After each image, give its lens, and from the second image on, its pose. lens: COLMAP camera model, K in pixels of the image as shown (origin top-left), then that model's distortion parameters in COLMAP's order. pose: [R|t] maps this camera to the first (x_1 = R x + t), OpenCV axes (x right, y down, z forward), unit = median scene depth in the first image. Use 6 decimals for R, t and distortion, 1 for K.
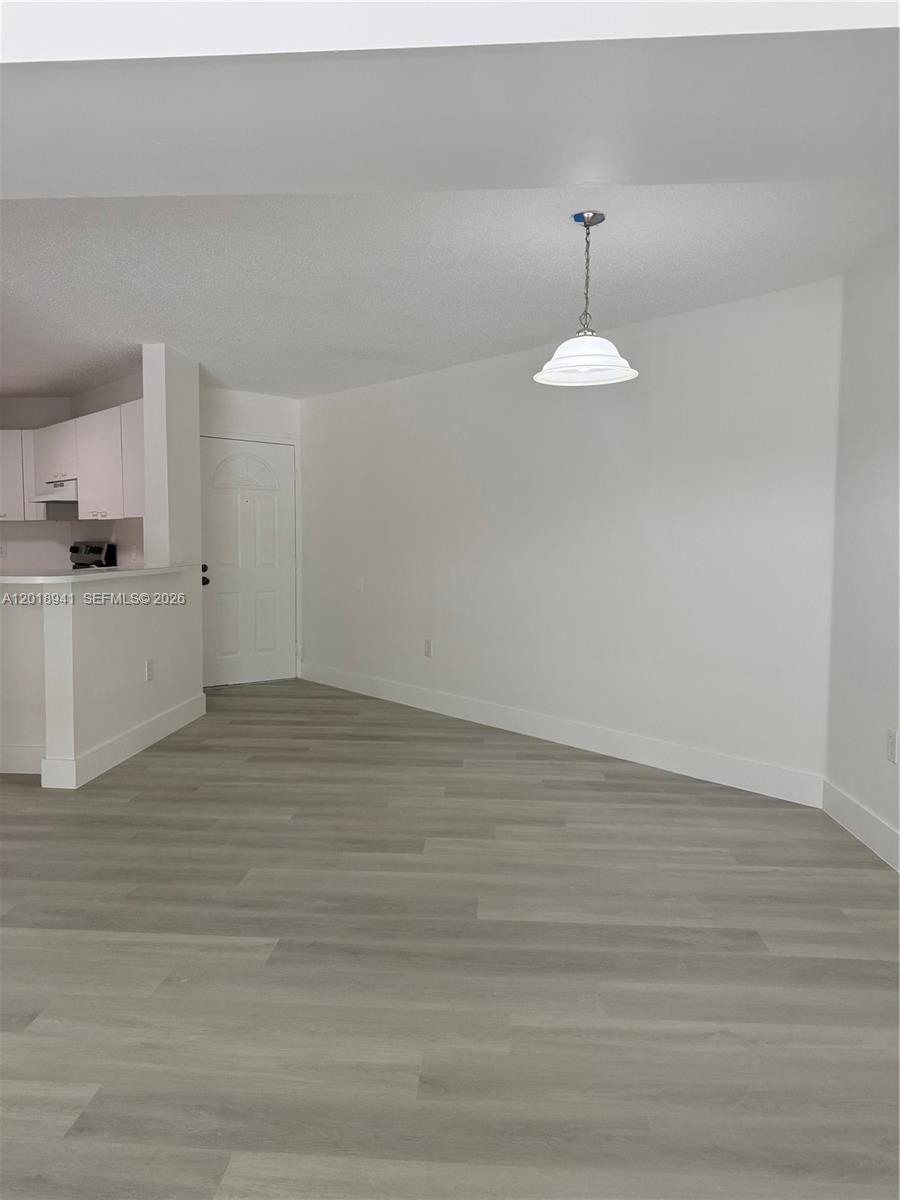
lens RADIAL K [[850.2, 0, 445.4], [0, 850.2, 602.6], [0, 0, 1]] dist [0.104073, -0.162546]
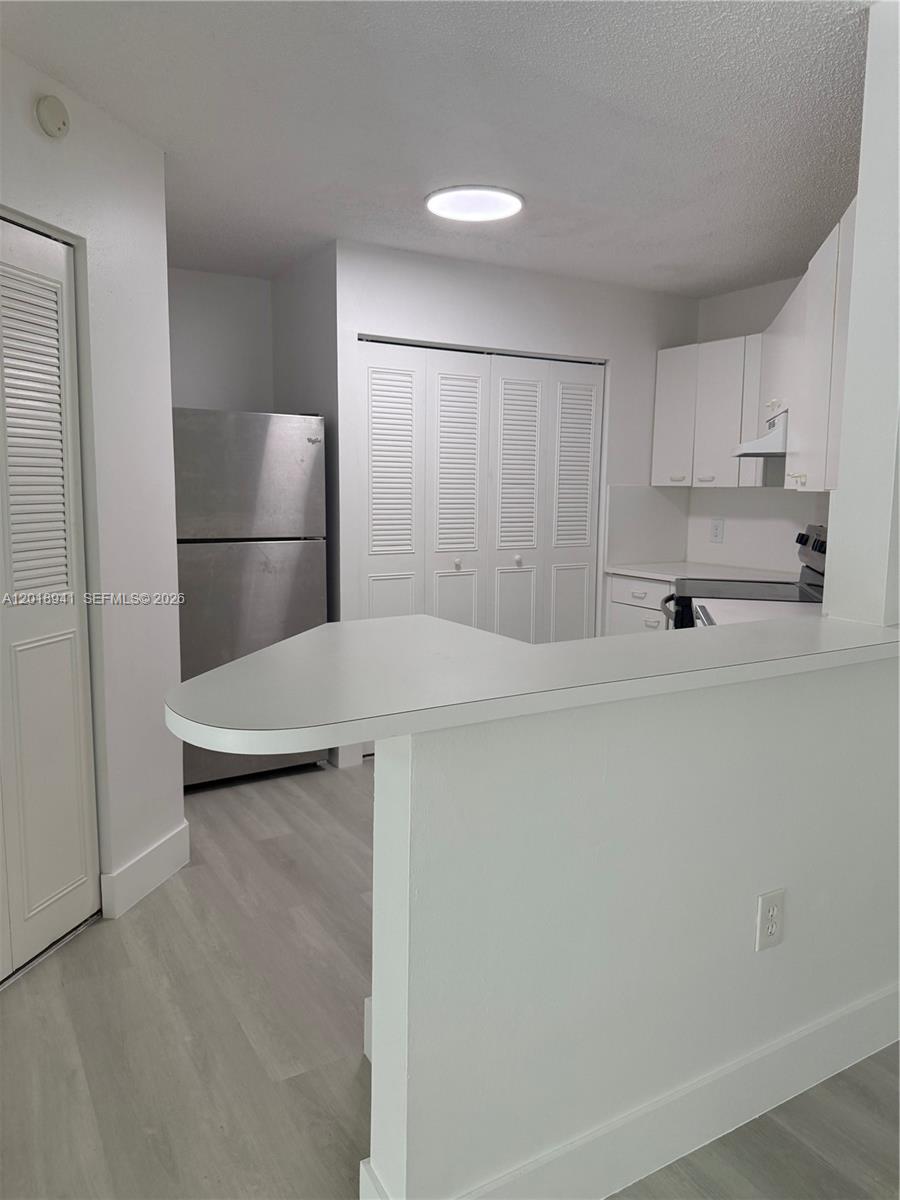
lens RADIAL K [[850.2, 0, 445.4], [0, 850.2, 602.6], [0, 0, 1]] dist [0.104073, -0.162546]
pose [[0.571963, 0.111506, -0.812665, -0.168846], [-0.065378, 0.993763, 0.090341, -0.093151], [0.817670, 0.001458, 0.575686, 0.807673]]
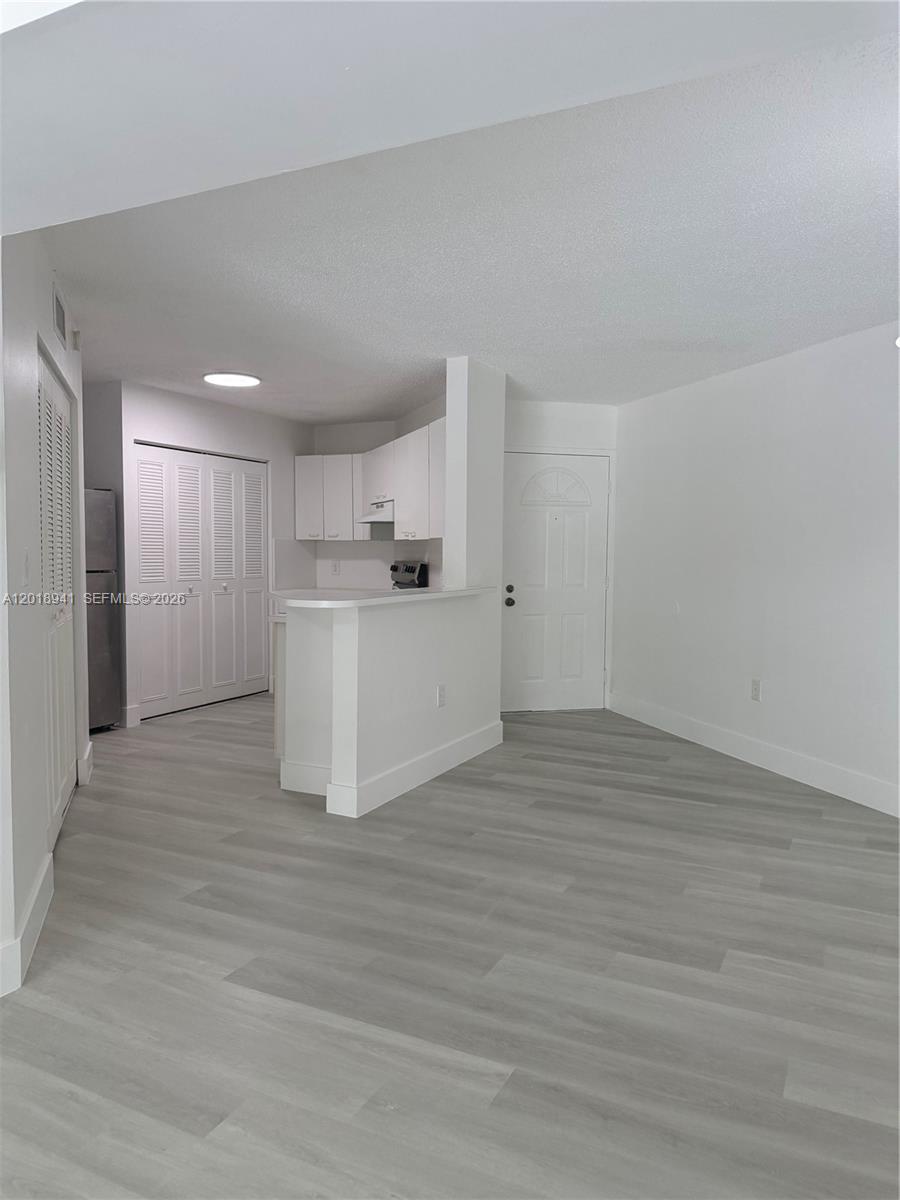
lens RADIAL K [[850.2, 0, 445.4], [0, 850.2, 602.6], [0, 0, 1]] dist [0.104073, -0.162546]
pose [[0.923665, 0.023777, -0.382463, 0.027620], [-0.029724, 0.999512, -0.009646, -0.020768], [0.382047, 0.020278, 0.923921, 0.140106]]
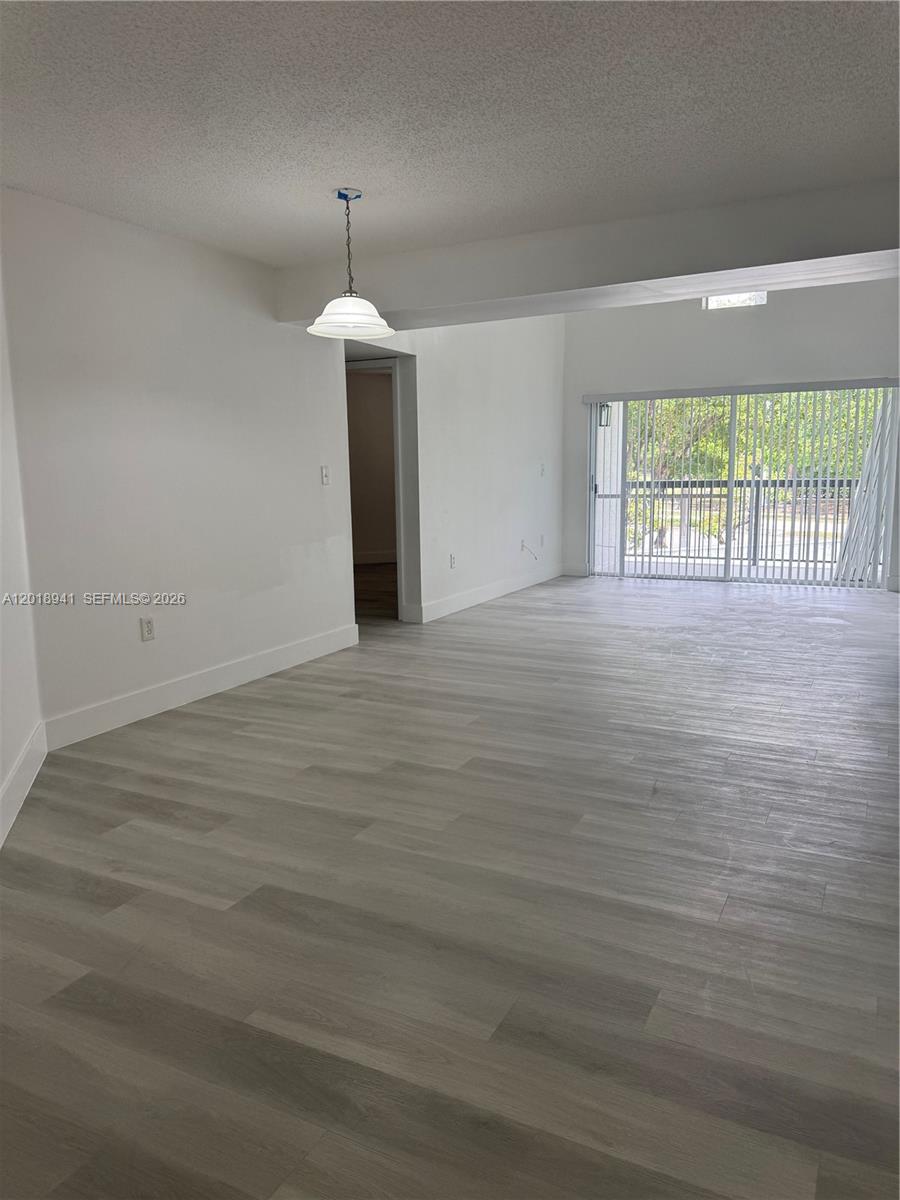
lens RADIAL K [[850.2, 0, 445.4], [0, 850.2, 602.6], [0, 0, 1]] dist [0.104073, -0.162546]
pose [[-0.919078, -0.051985, 0.390632, -0.315247], [0.038592, 0.974623, 0.220501, -0.111317], [-0.392182, 0.217733, -0.893748, 1.499176]]
